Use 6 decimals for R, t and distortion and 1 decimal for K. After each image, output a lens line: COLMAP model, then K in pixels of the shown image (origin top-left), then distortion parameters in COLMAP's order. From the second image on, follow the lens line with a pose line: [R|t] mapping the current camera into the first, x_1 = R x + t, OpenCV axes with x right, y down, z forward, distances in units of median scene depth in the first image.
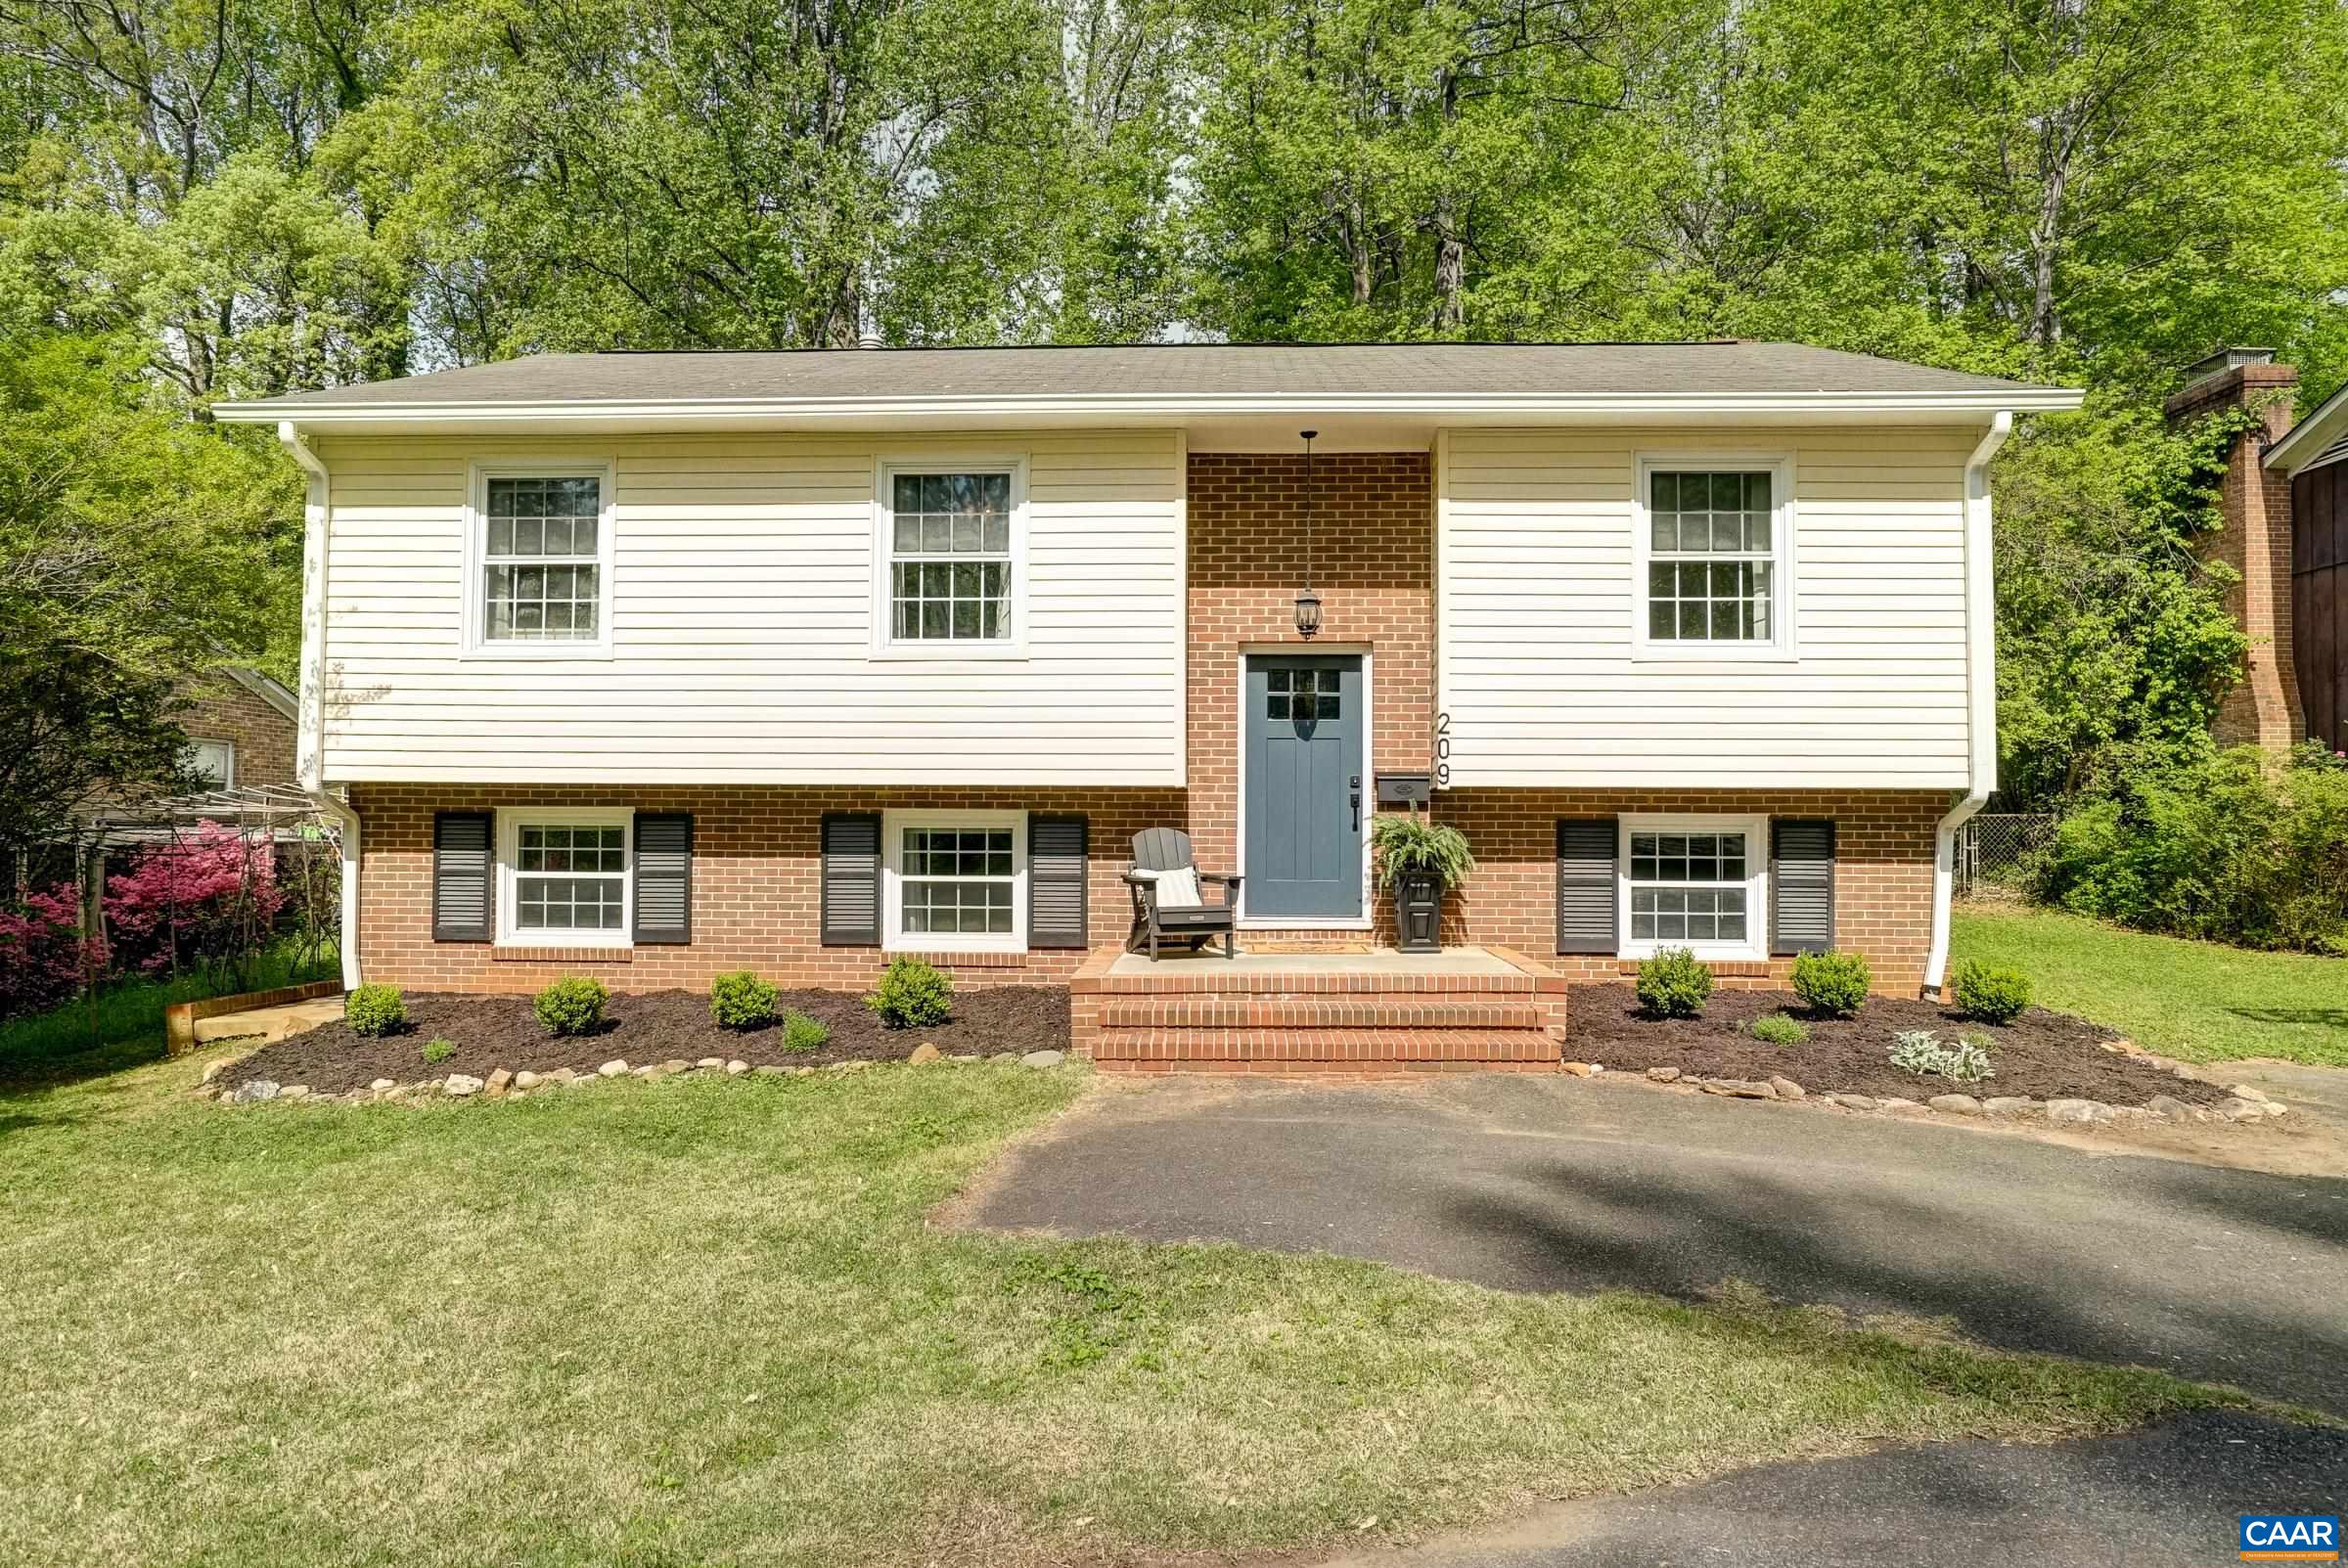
lens RADIAL K [[1434.2, 0, 1174.0], [0, 1434.2, 784.0], [0, 0, 1]] dist [-0.018881, 0.001147]
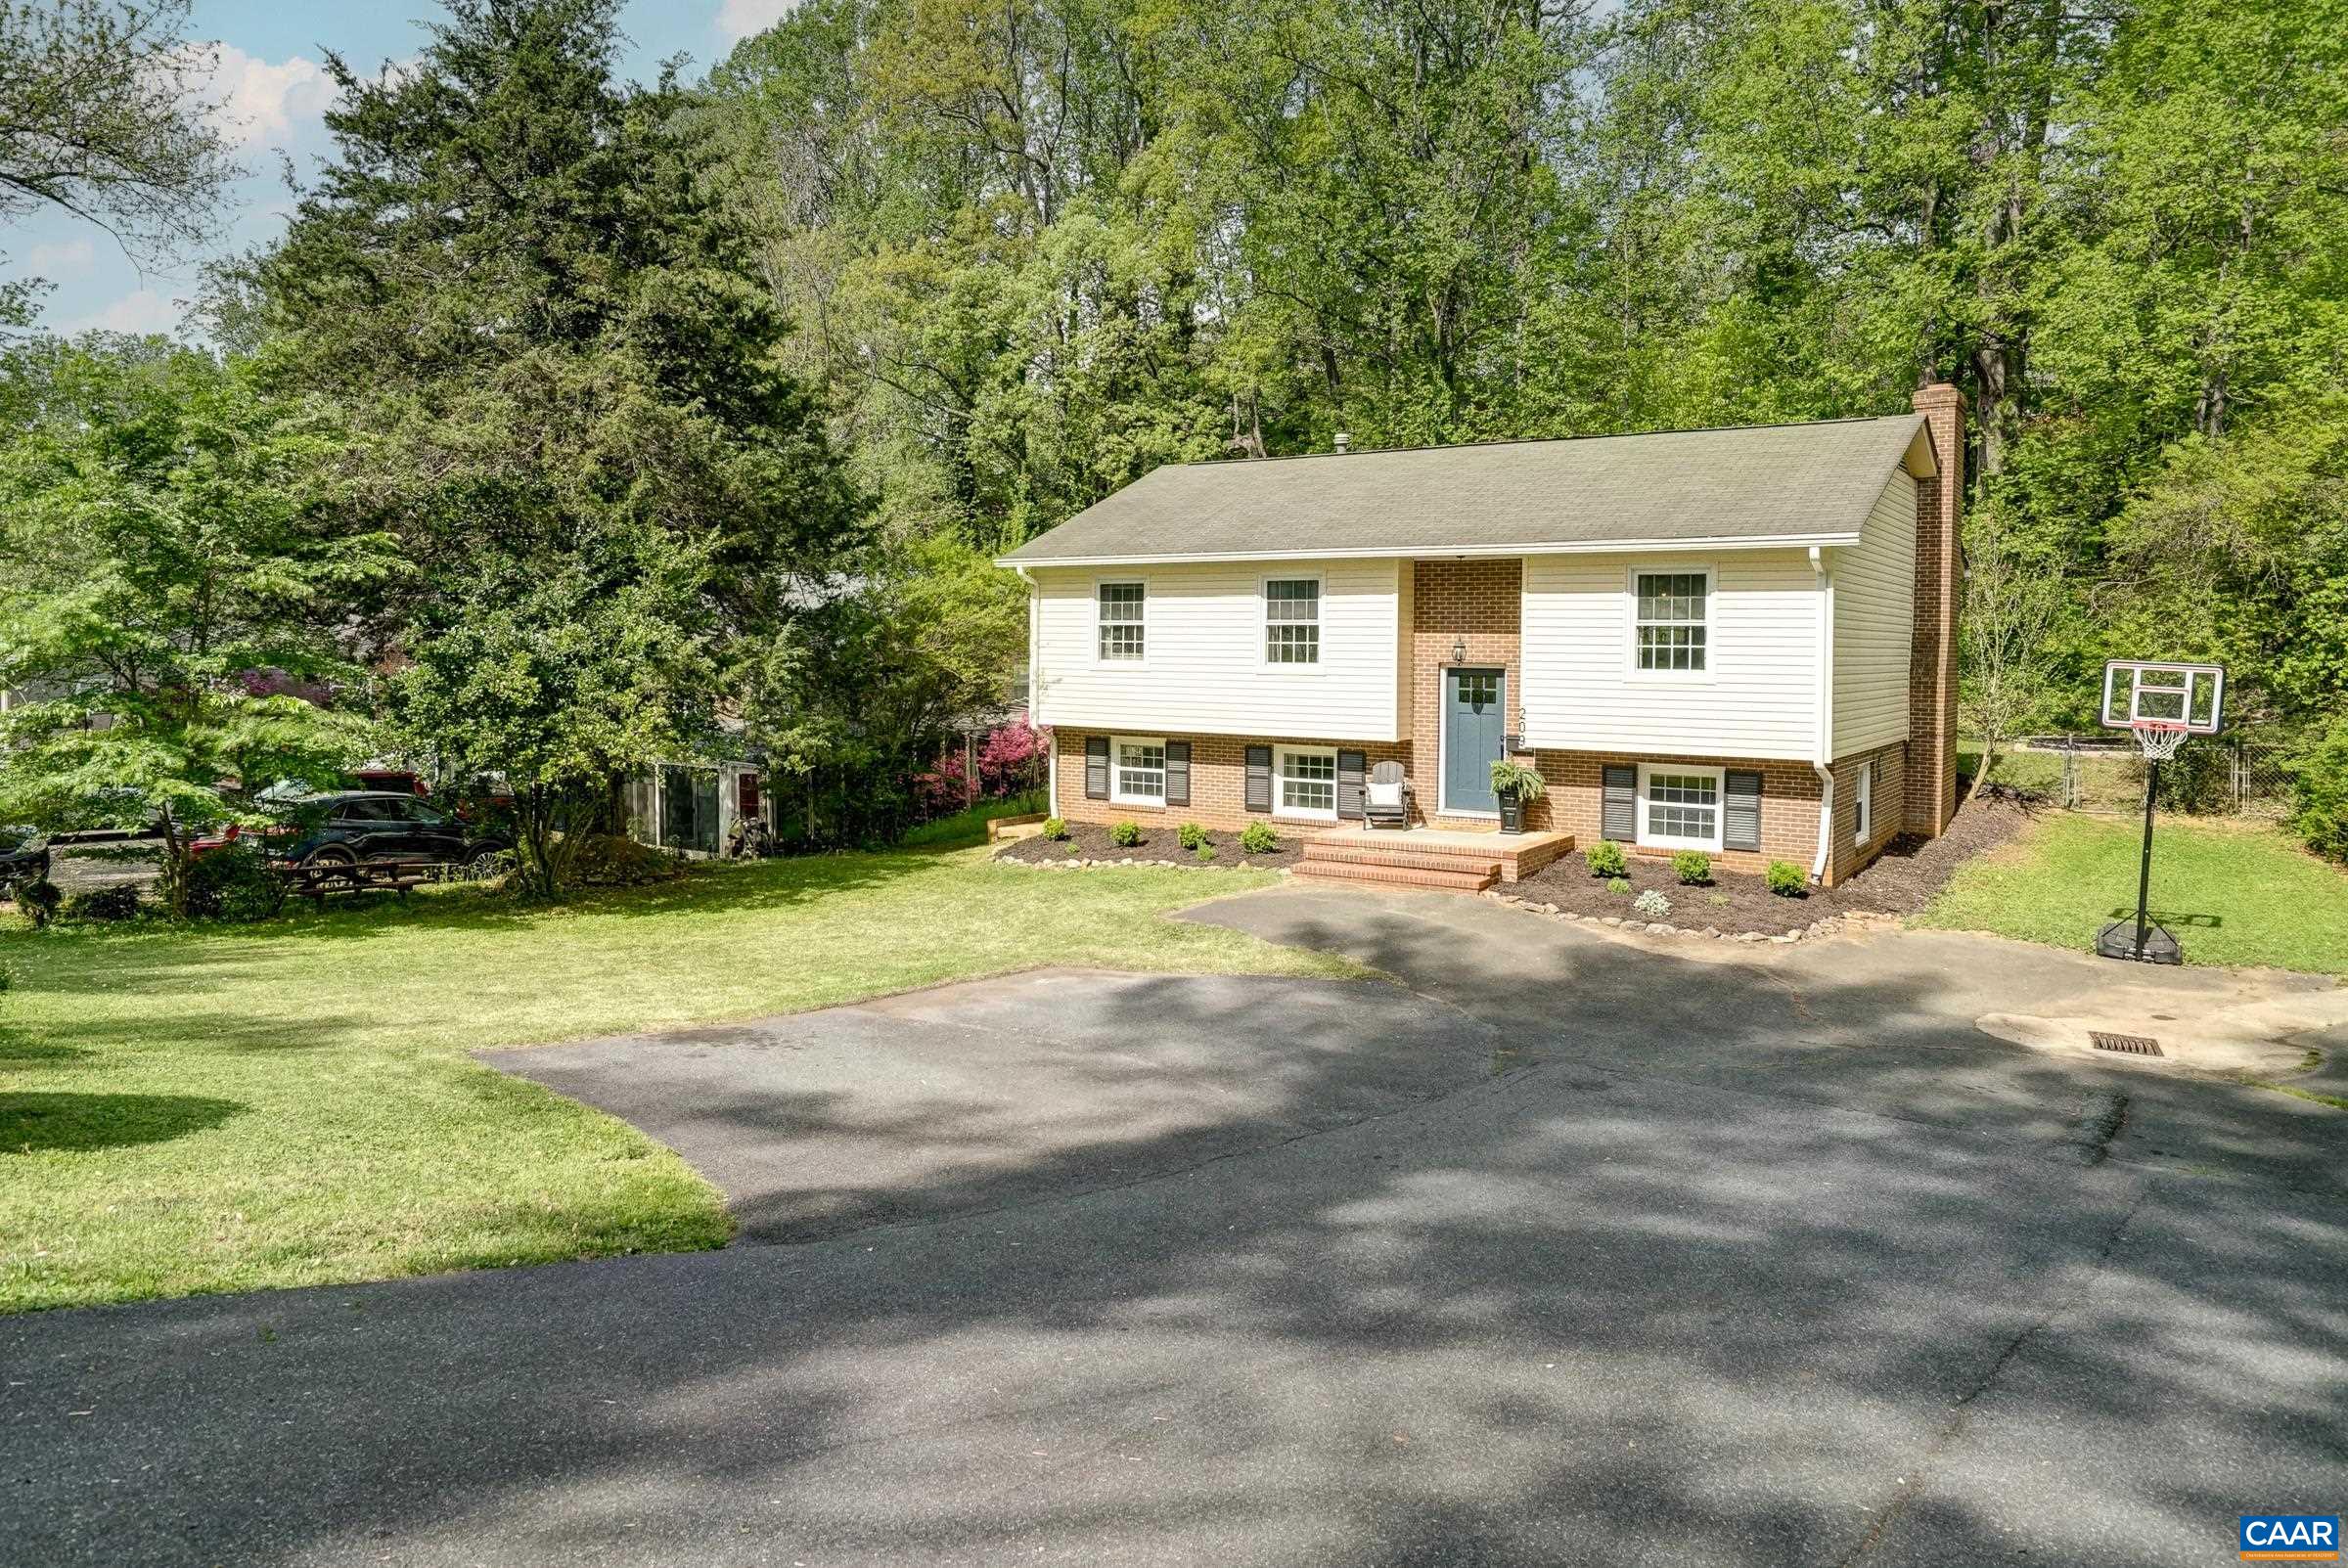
lens RADIAL K [[1605.0, 0, 1140.8], [0, 1605.0, 676.8], [0, 0, 1]] dist [-0.007336, -0.001825]
pose [[0.845176, 0.014095, -0.534302, 0.848948], [0.020214, 0.998094, 0.058305, -0.213632], [0.534106, -0.060078, 0.843280, -0.991912]]
